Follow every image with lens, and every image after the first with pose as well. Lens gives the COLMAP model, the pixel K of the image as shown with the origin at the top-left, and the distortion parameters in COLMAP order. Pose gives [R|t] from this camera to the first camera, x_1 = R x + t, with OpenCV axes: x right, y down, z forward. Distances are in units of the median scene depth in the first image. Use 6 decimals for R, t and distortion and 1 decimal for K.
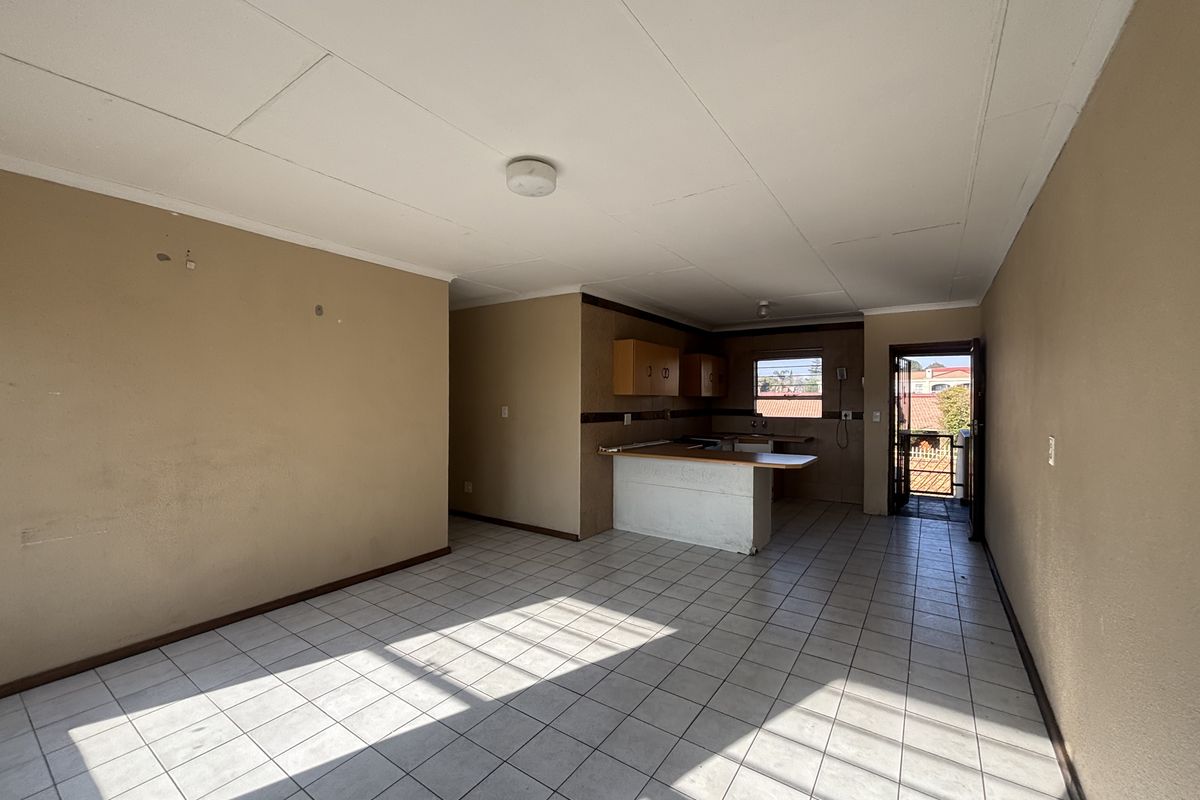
lens RADIAL K [[478.7, 0, 599.1], [0, 478.7, 396.5], [0, 0, 1]] dist [0.003418, -0.000251]
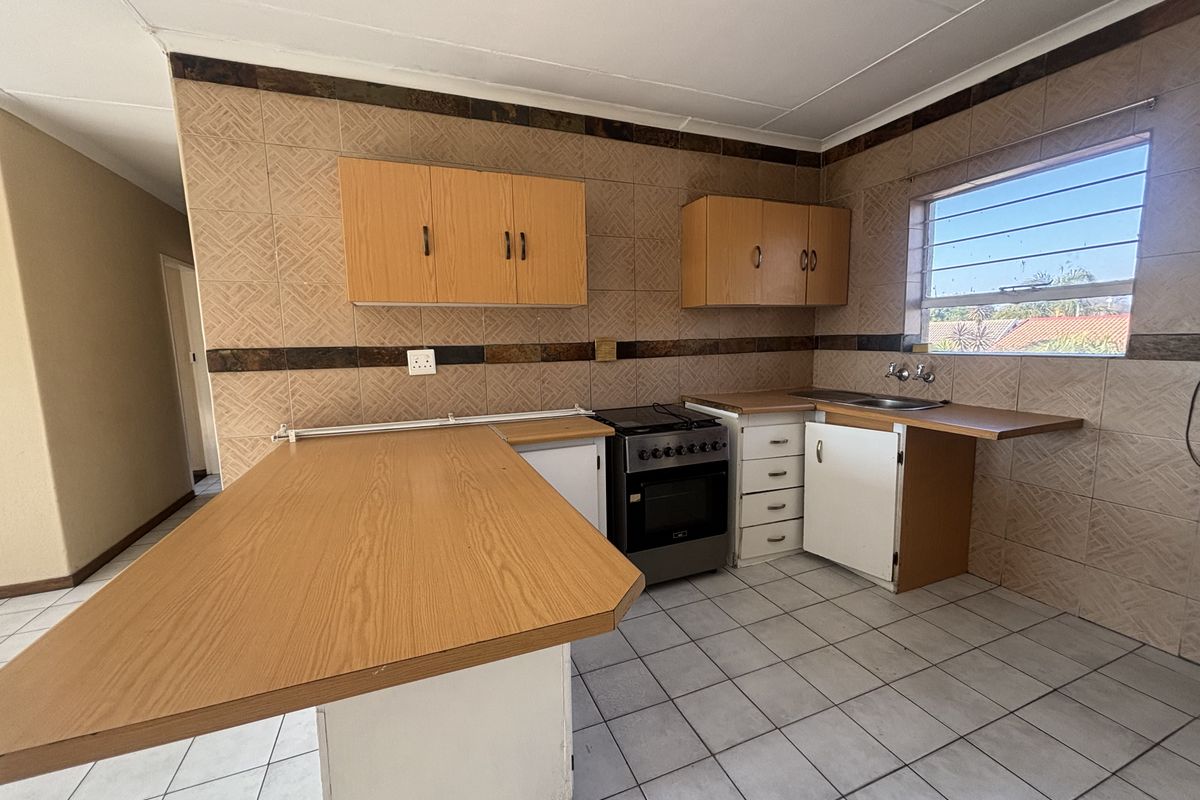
lens RADIAL K [[478.7, 0, 599.3], [0, 478.7, 401.5], [0, 0, 1]] dist [0.003418, -0.000251]
pose [[0.830041, 0.045512, -0.555842, 0.689263], [0.030274, 0.991518, 0.126393, 0.050921], [0.556880, -0.121739, 0.821623, 1.119410]]
